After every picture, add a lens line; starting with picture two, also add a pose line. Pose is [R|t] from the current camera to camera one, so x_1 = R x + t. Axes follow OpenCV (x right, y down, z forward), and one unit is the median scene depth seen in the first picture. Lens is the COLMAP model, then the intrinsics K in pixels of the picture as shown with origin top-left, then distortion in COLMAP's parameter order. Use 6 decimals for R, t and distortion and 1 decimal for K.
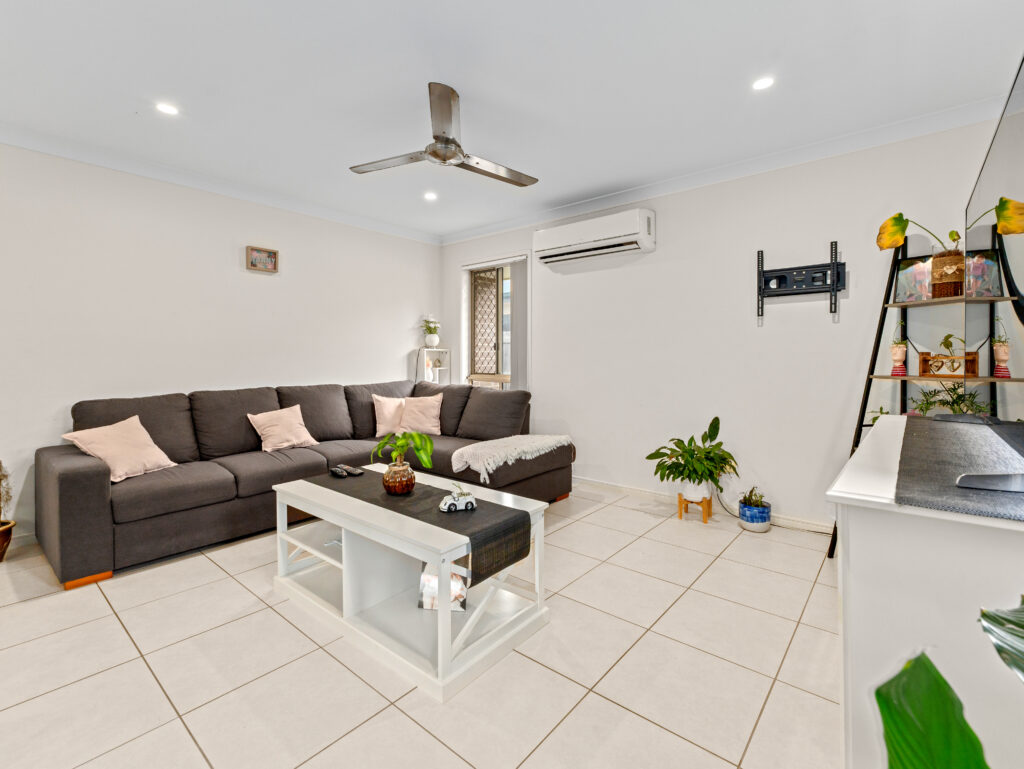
lens RADIAL K [[467.5, 0, 510.9], [0, 467.5, 365.6], [0, 0, 1]] dist [0.000051, 0.000275]
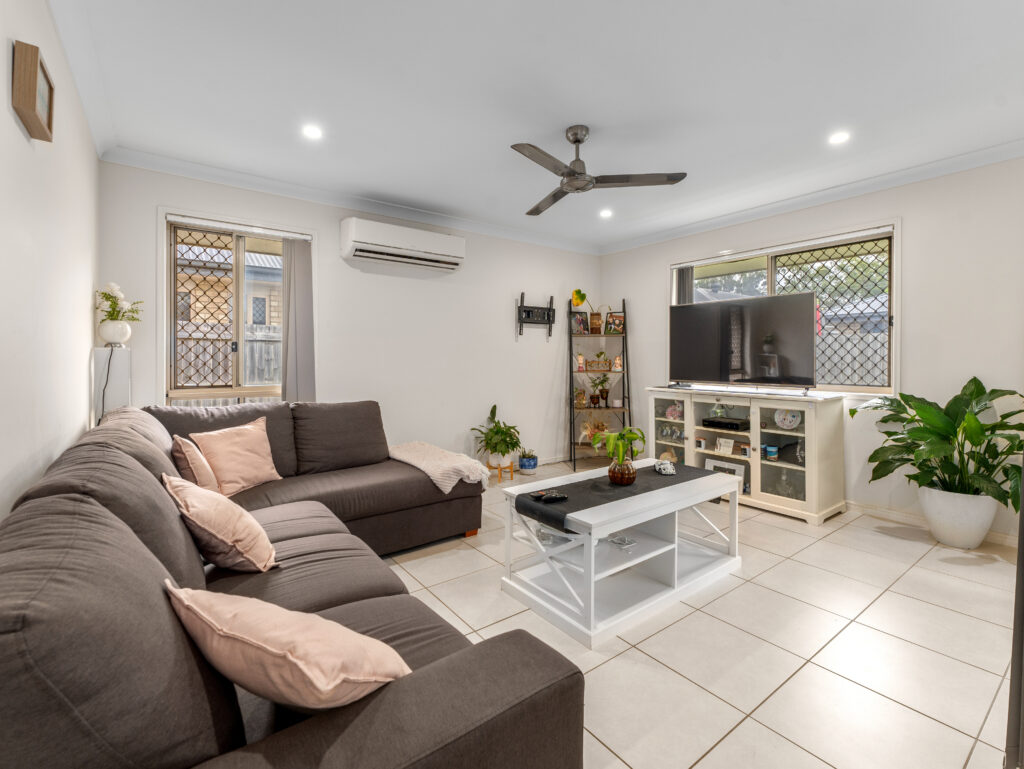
lens RADIAL K [[467.5, 0, 510.9], [0, 467.5, 365.6], [0, 0, 1]] dist [0.000051, 0.000275]
pose [[0.223046, -0.013096, 0.974720, -0.832082], [0.016491, 0.999817, 0.009659, -0.017369], [-0.974668, 0.013919, 0.223222, 0.593135]]
